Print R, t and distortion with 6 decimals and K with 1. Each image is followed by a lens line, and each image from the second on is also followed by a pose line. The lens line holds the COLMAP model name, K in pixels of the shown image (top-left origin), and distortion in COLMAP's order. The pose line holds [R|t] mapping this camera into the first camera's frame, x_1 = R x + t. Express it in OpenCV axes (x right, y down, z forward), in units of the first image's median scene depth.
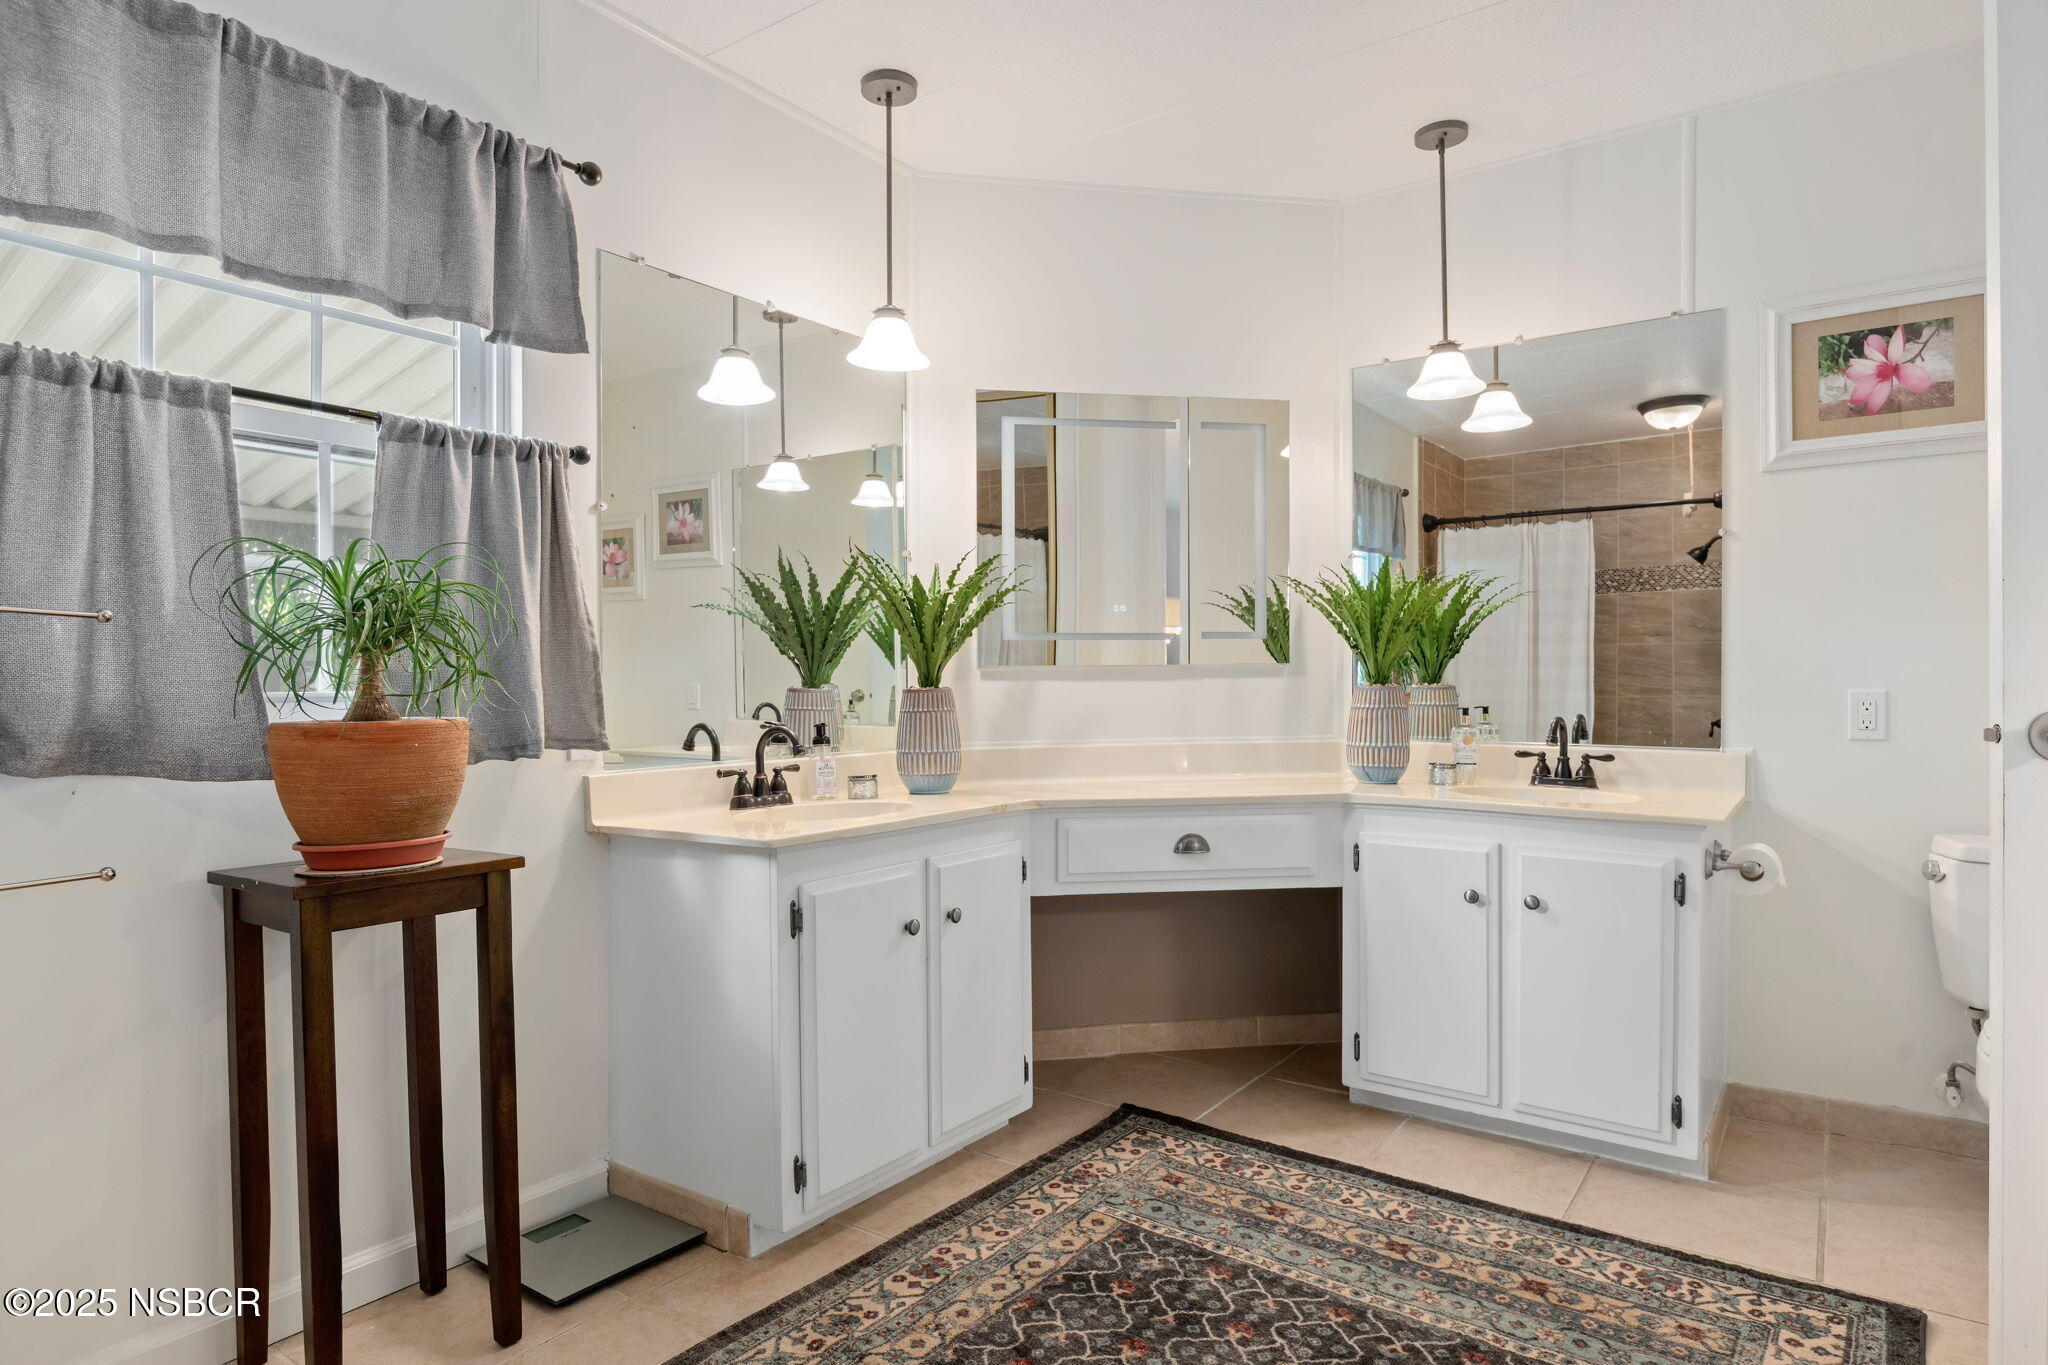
lens RADIAL K [[1075.6, 0, 1031.8], [0, 1075.6, 689.8], [0, 0, 1]] dist [-0.000968, -0.000847]
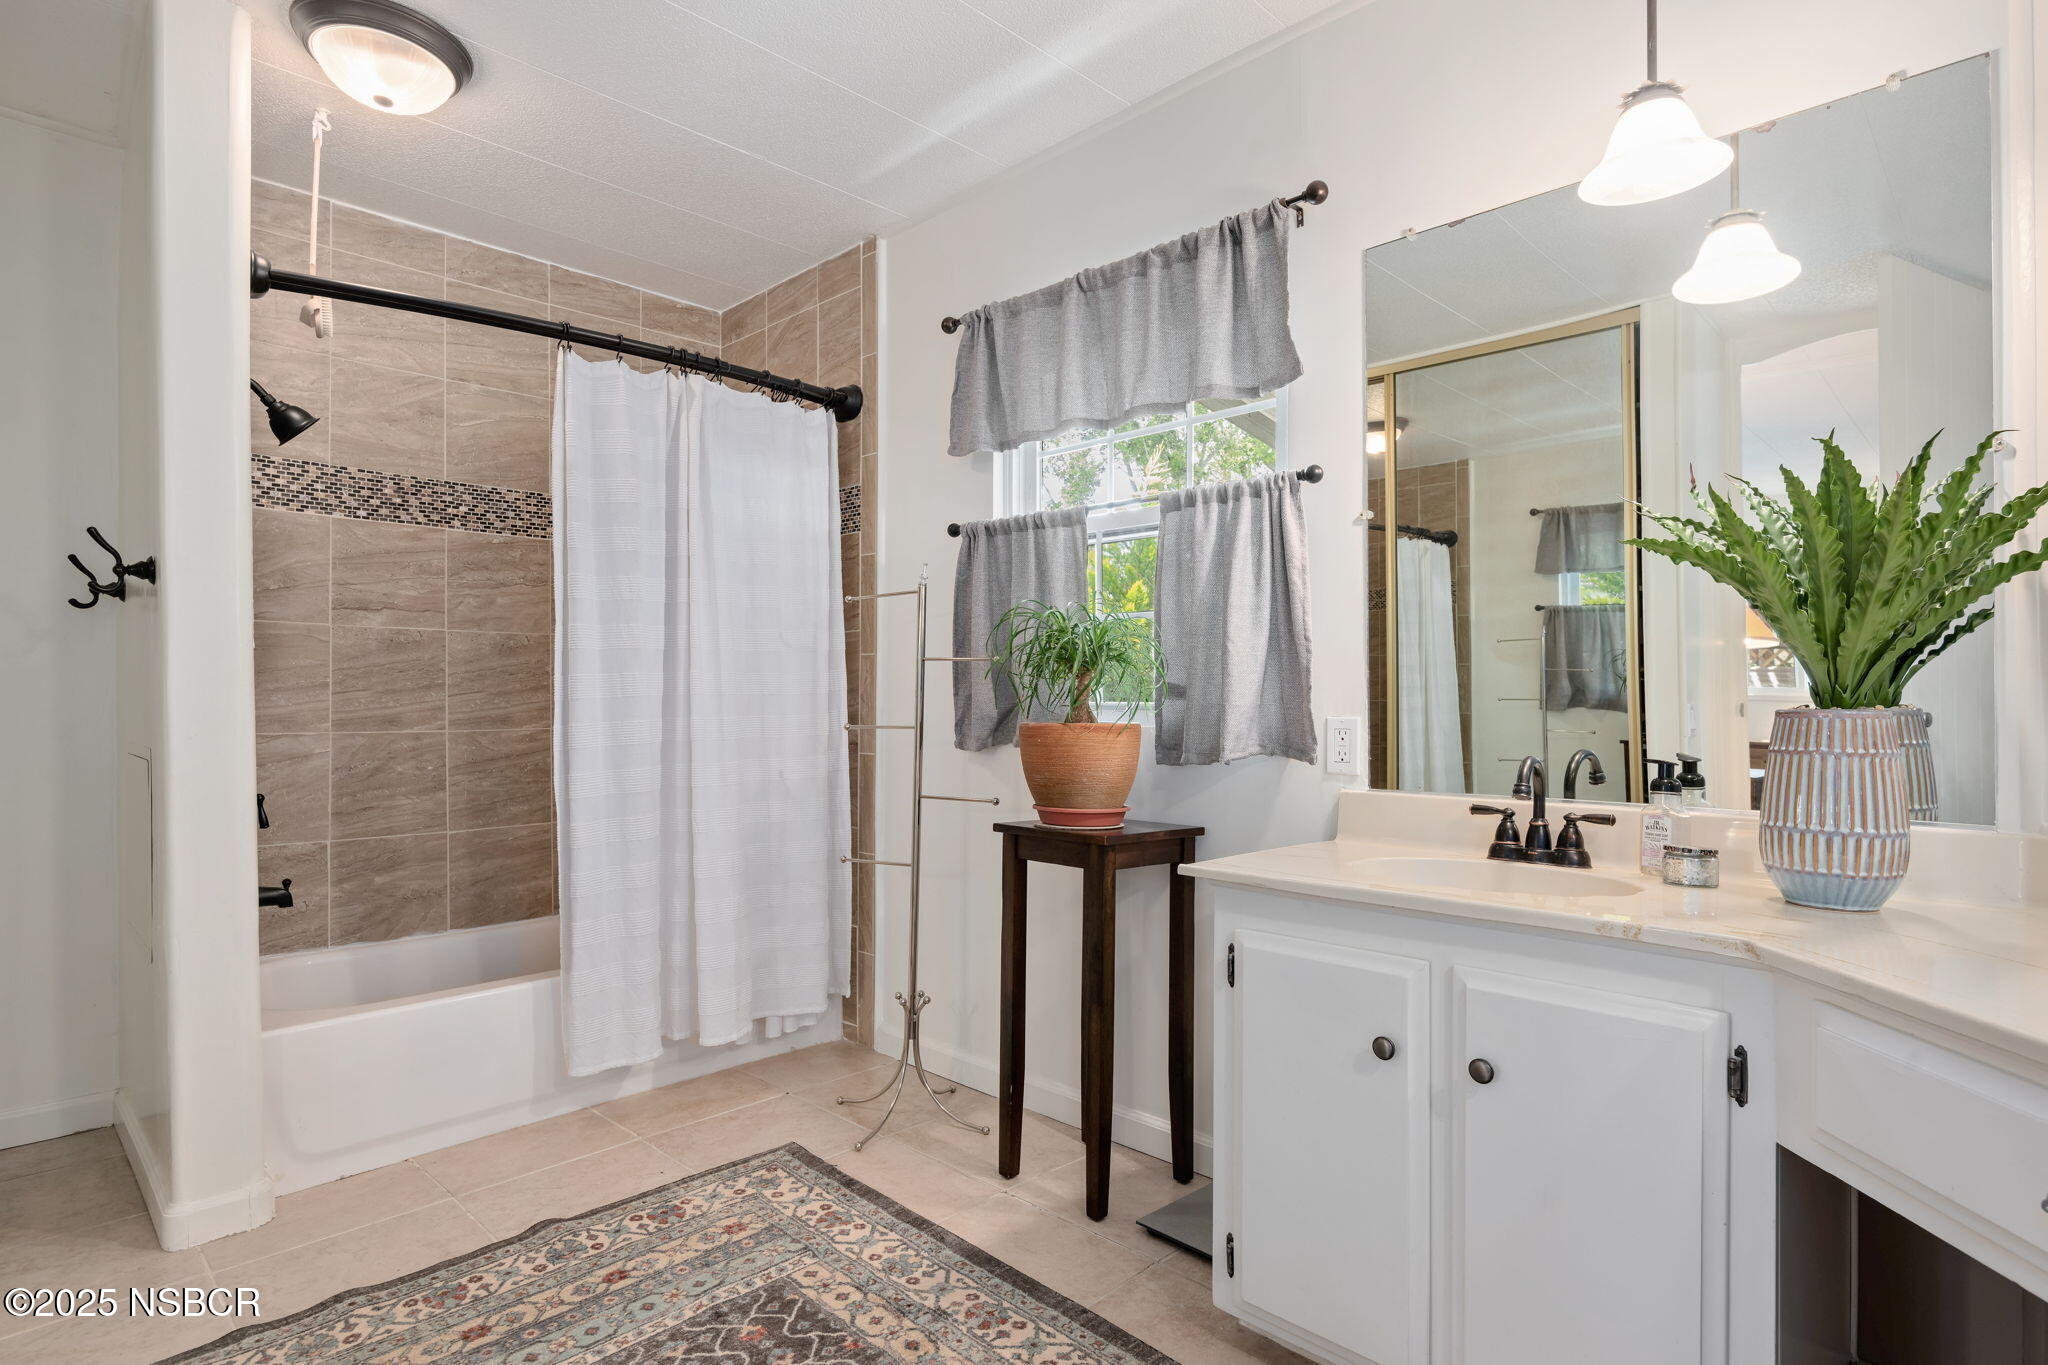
lens RADIAL K [[1075.6, 0, 1031.8], [0, 1075.6, 689.8], [0, 0, 1]] dist [-0.000968, -0.000847]
pose [[-0.134081, 0.000440, -0.990970, 0.551772], [0.001277, 0.999999, 0.000271, -0.012864], [0.990970, -0.001229, -0.134082, 0.775992]]
